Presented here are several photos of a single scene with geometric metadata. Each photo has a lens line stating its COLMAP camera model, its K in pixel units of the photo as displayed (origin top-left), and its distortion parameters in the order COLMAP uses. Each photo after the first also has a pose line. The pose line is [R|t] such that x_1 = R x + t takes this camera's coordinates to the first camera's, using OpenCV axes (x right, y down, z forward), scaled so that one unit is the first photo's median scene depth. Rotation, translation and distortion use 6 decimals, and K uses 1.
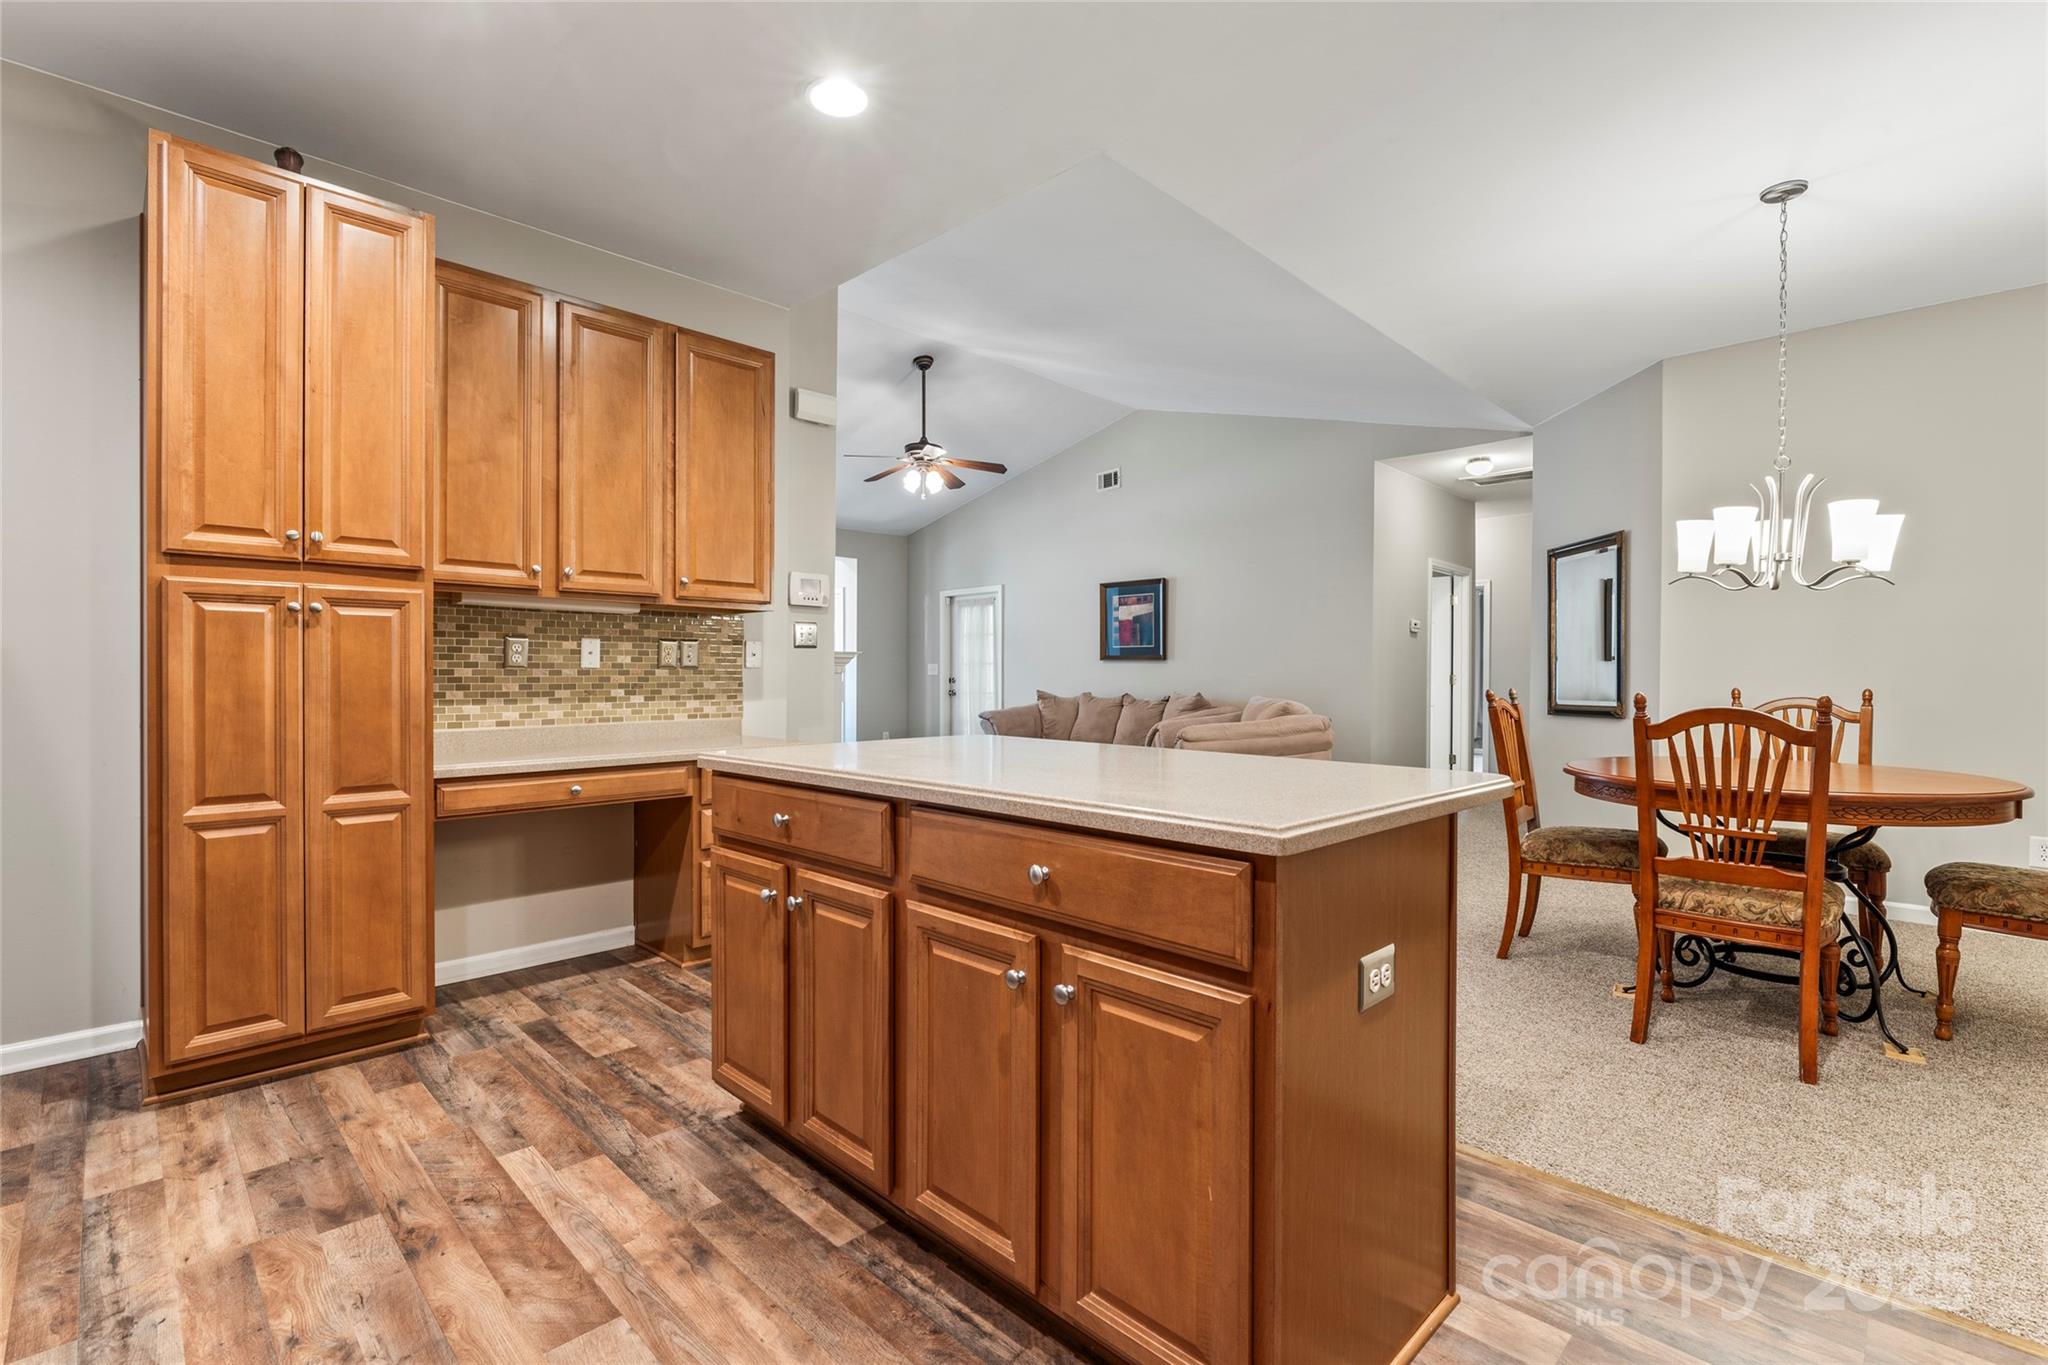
lens RADIAL K [[914.4, 0, 1015.6], [0, 914.4, 679.9], [0, 0, 1]] dist [-0.000046, -0.000086]
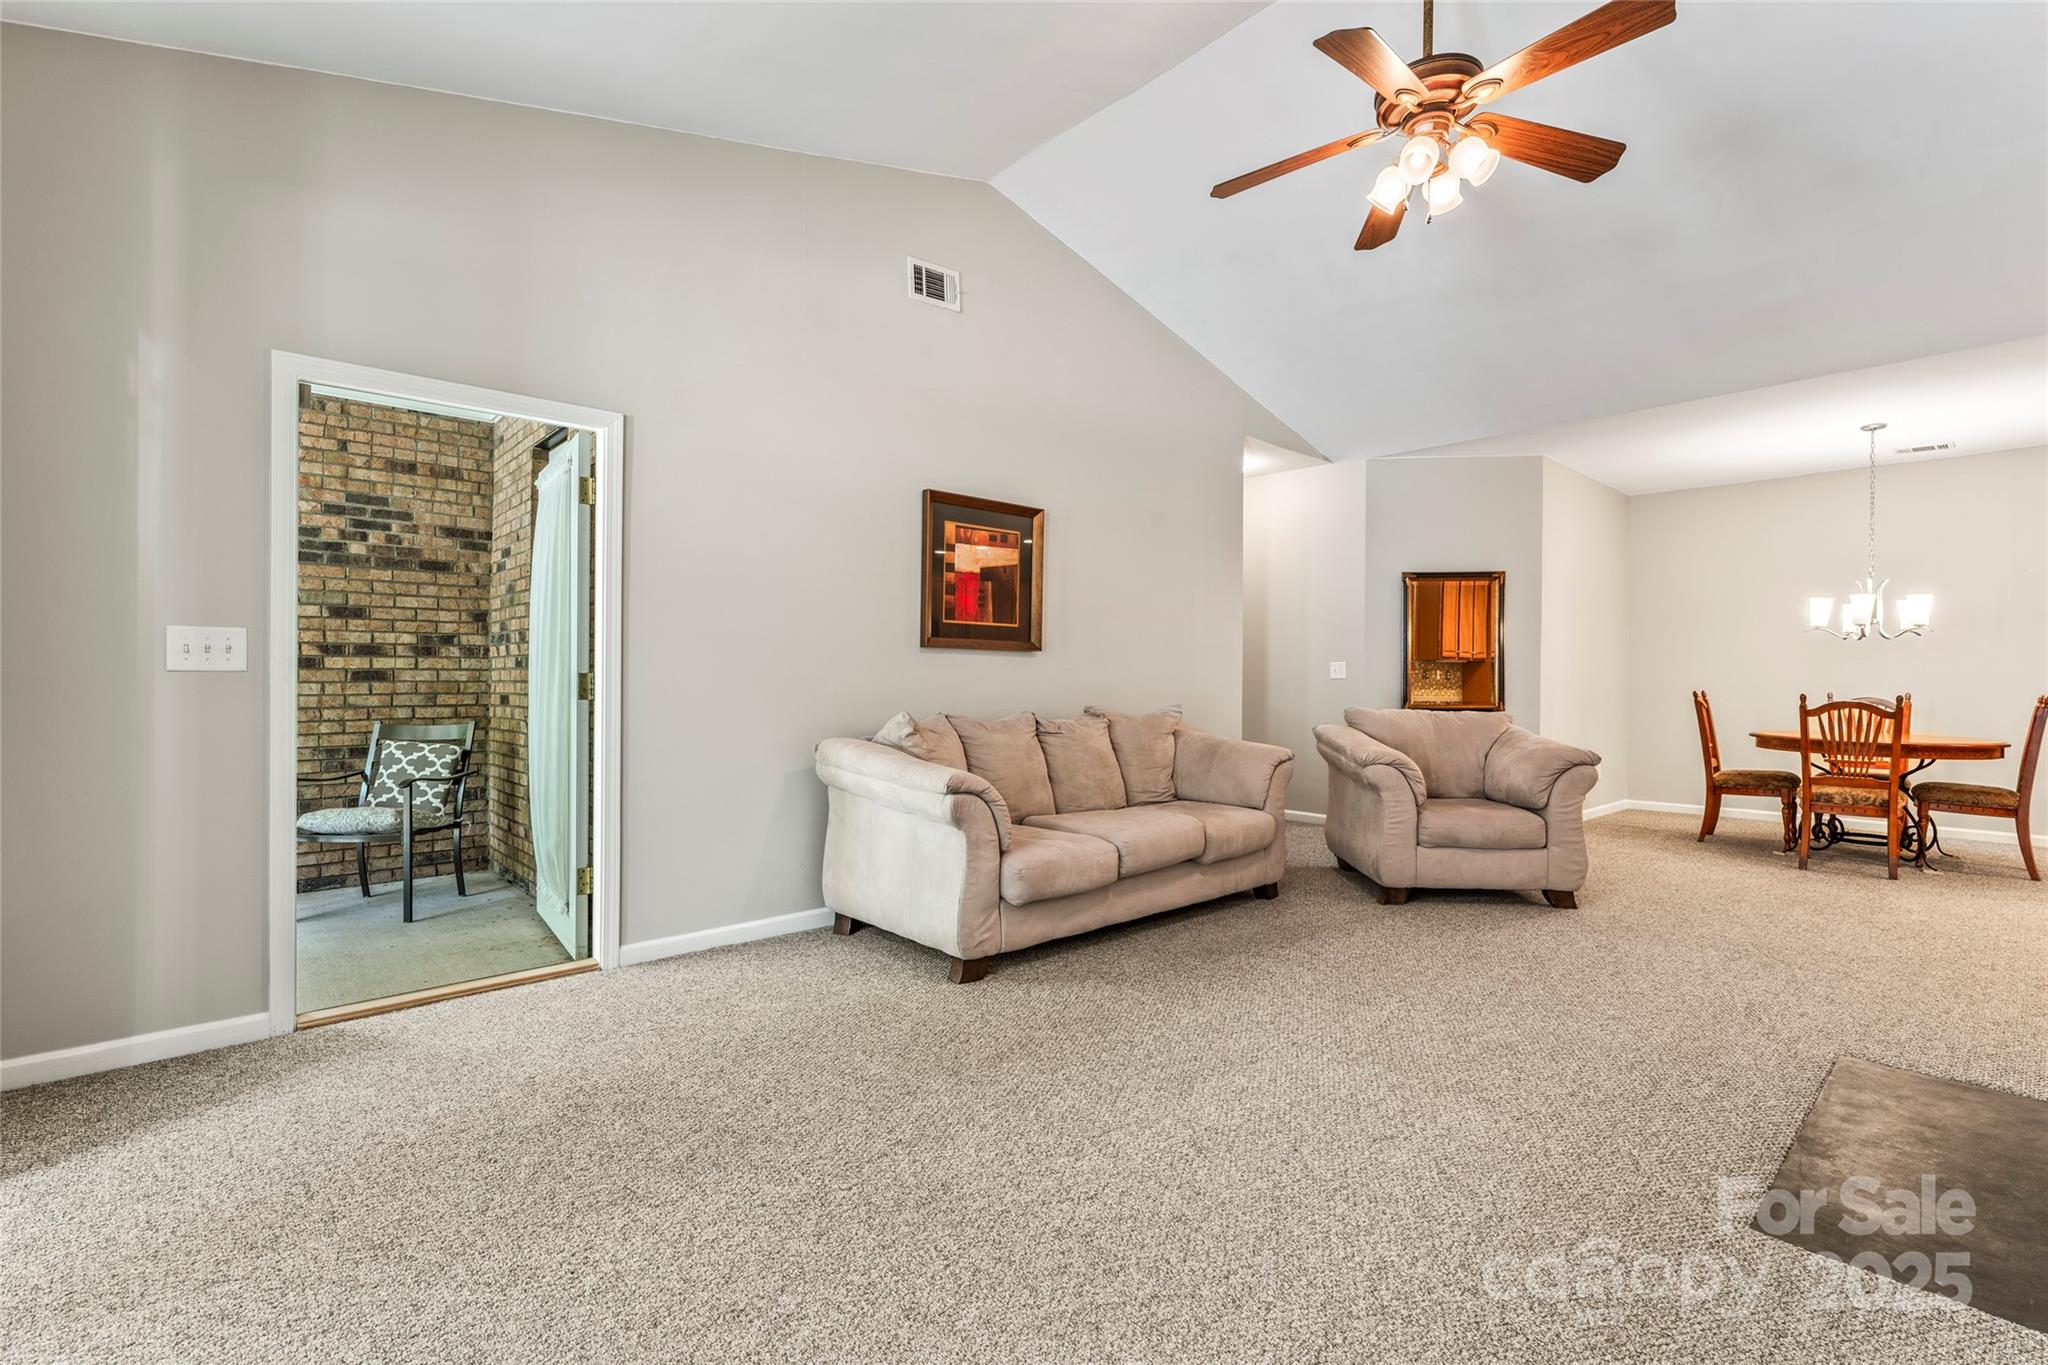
lens RADIAL K [[925.3, 0, 1024.4], [0, 925.3, 679.3], [0, 0, 1]] dist [-0.002255, -0.000197]
pose [[0.042208, 0.000680, 0.999109, -0.413692], [0.000121, 1.000000, -0.000685, -0.003465], [-0.999109, 0.000150, 0.042208, 0.960580]]
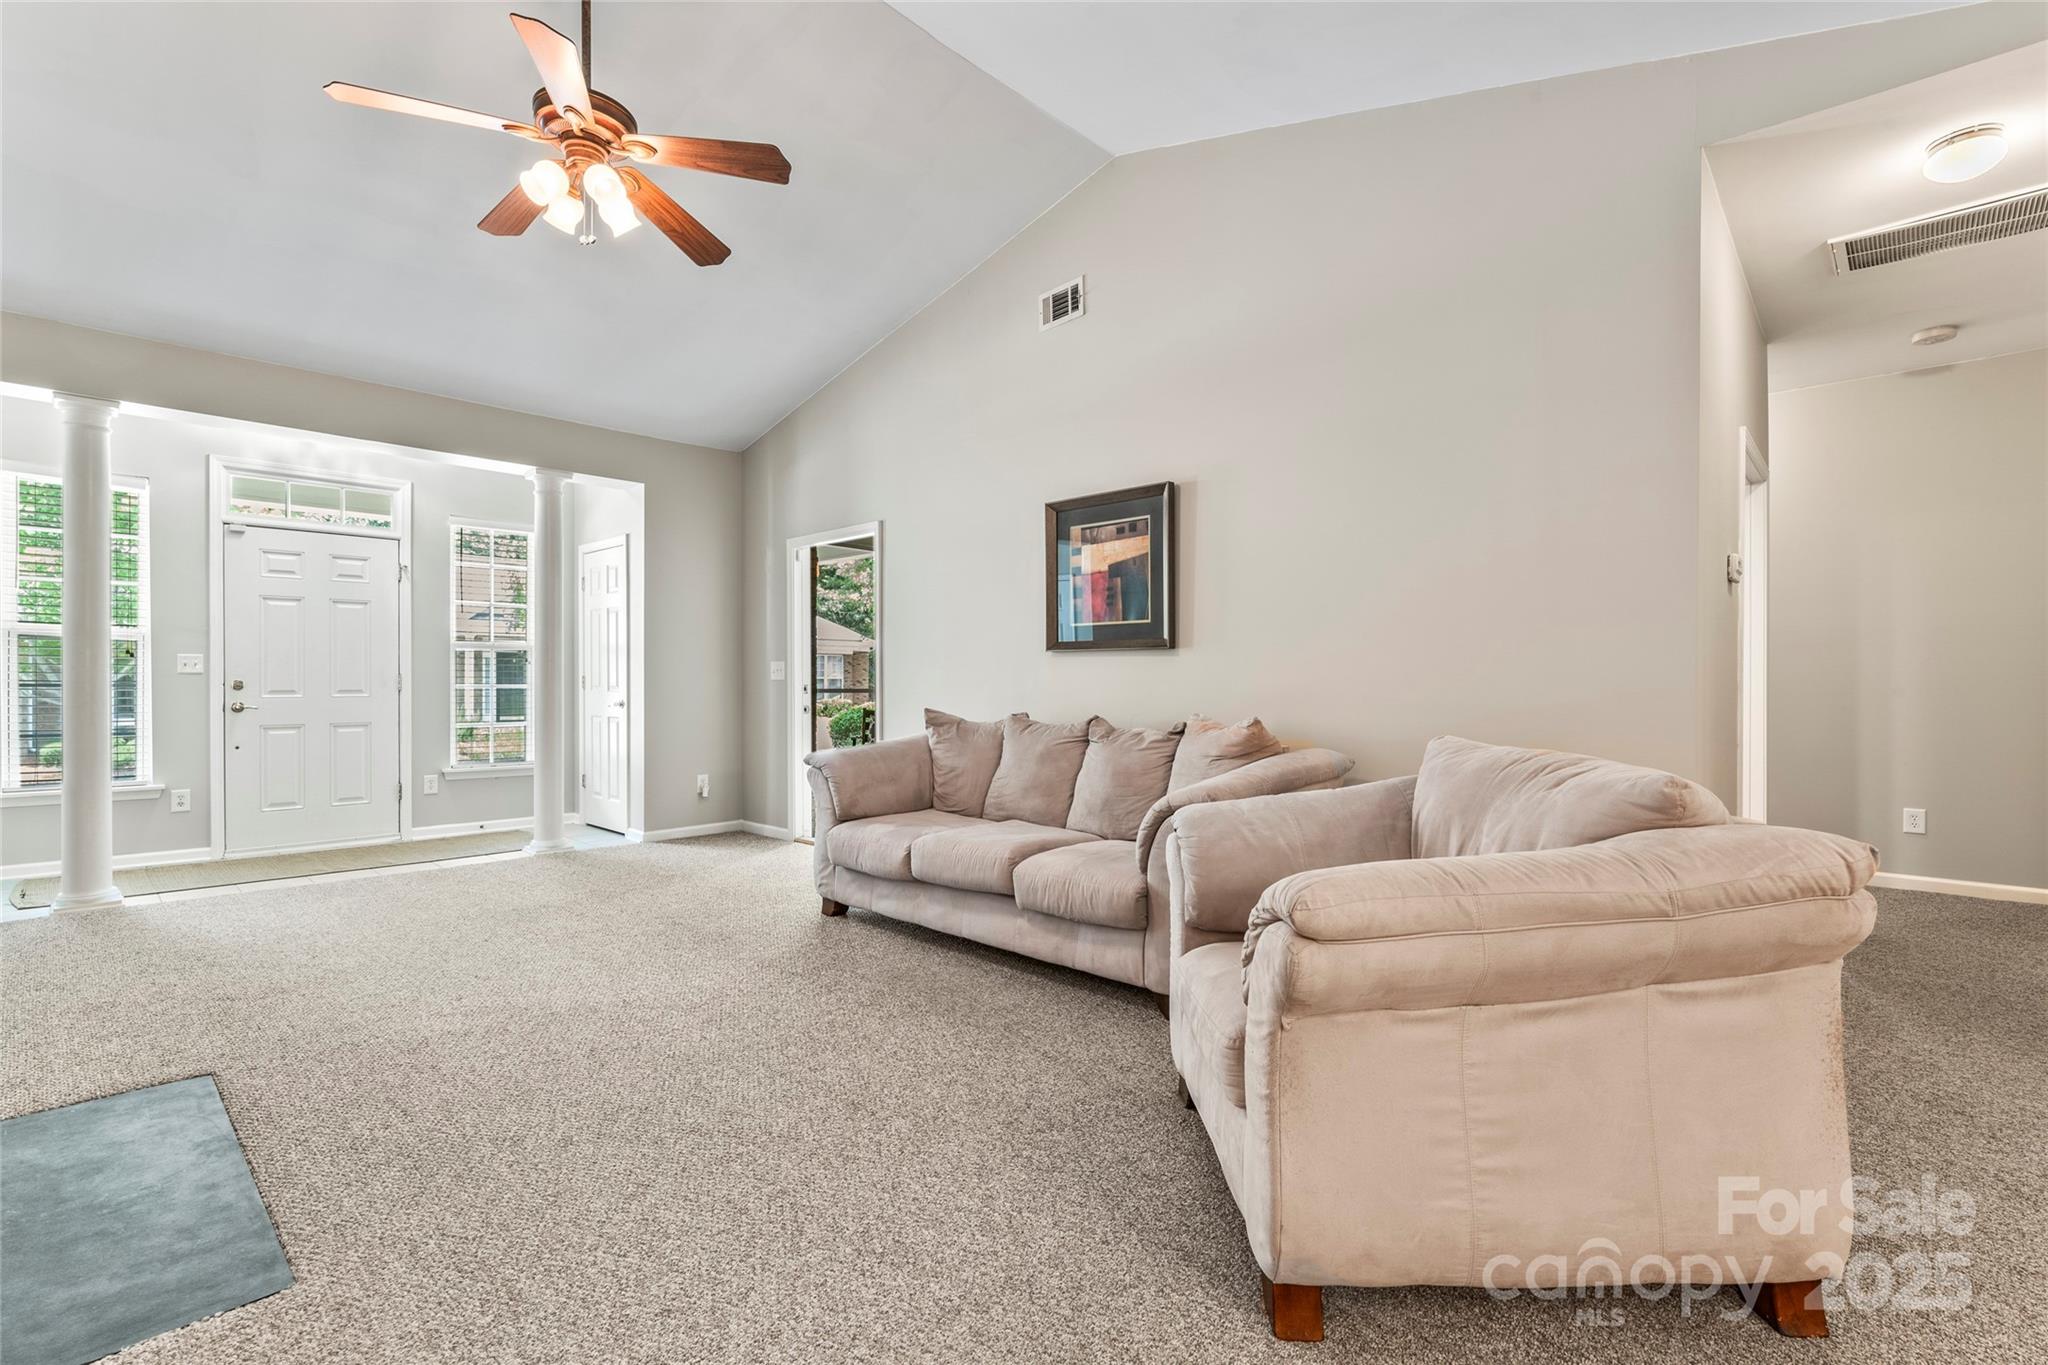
lens RADIAL K [[929.2, 0, 1024.0], [0, 929.2, 682.5], [0, 0, 1]] dist [-0.002978, 0.000100]
pose [[0.999530, -0.002265, 0.030556, 0.065715], [0.002314, 0.999996, -0.001568, -0.002724], [-0.030552, 0.001638, 0.999532, 0.489240]]
